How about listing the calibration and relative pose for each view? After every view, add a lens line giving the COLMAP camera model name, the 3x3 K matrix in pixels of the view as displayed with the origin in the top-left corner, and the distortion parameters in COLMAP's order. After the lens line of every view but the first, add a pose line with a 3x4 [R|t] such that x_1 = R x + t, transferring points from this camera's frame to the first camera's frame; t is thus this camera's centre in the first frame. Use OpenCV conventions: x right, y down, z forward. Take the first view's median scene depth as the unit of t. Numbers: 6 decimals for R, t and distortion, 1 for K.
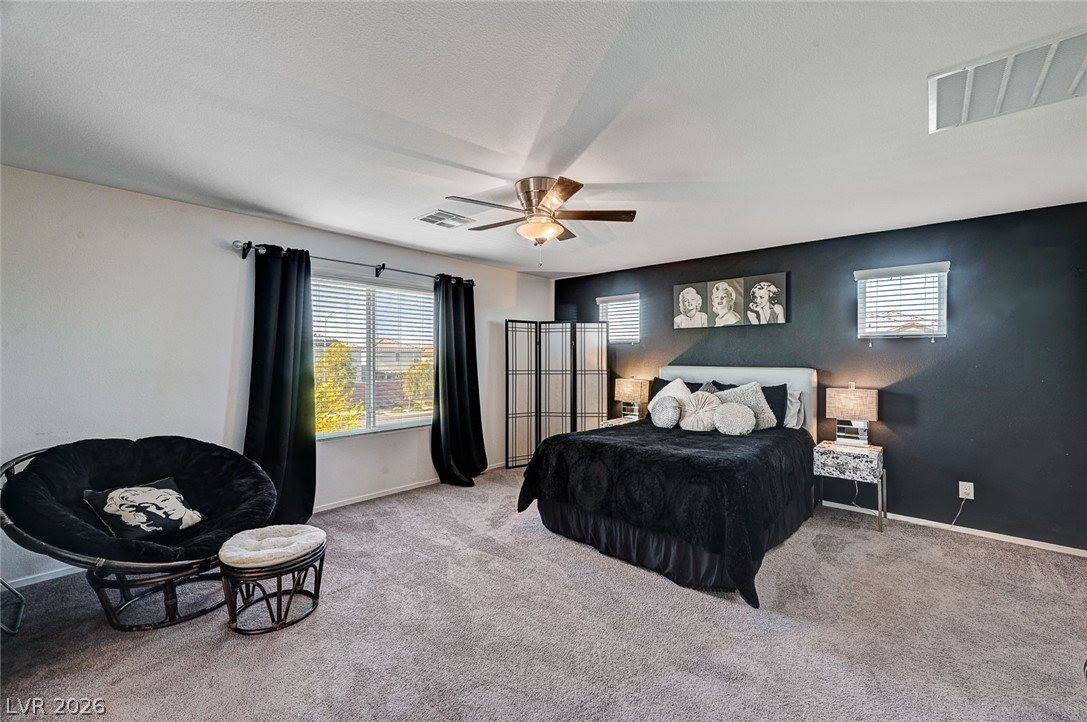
lens RADIAL K [[425.7, 0, 556.5], [0, 425.7, 360.4], [0, 0, 1]] dist [-0.014788, -0.000295]
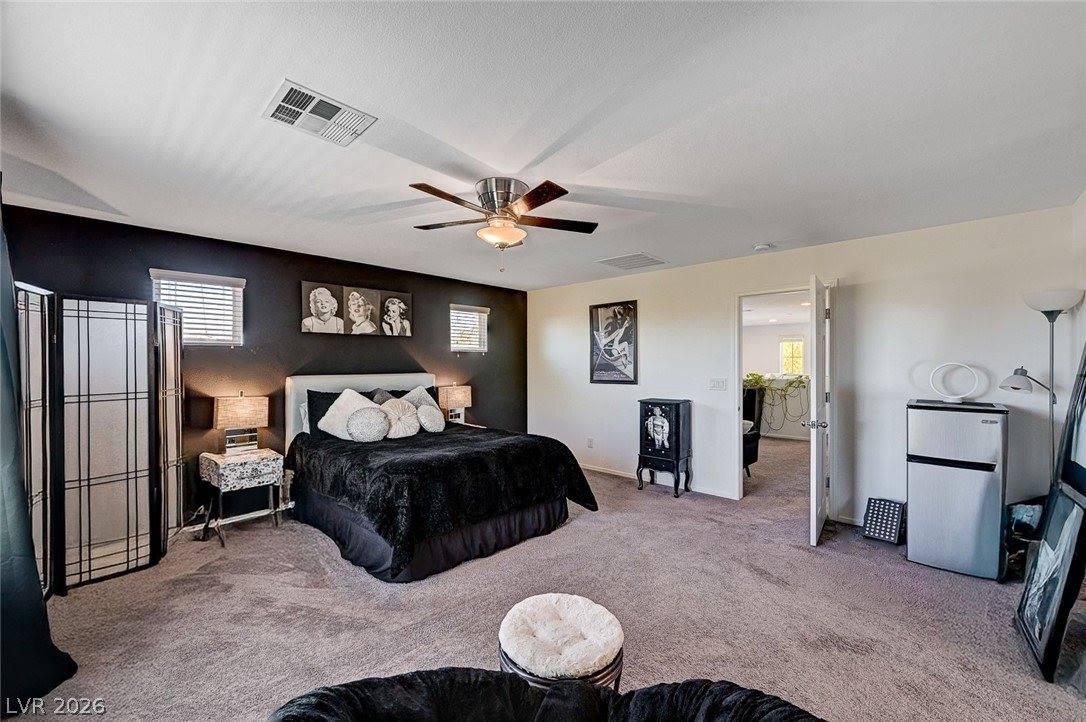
lens RADIAL K [[425.3, 0, 556.0], [0, 425.3, 360.4], [0, 0, 1]] dist [-0.014788, -0.000295]
pose [[0.020335, 0.004211, 0.999784, -0.613190], [0.014317, 0.999887, -0.004503, -0.008359], [-0.999691, 0.014405, 0.020272, 0.536561]]
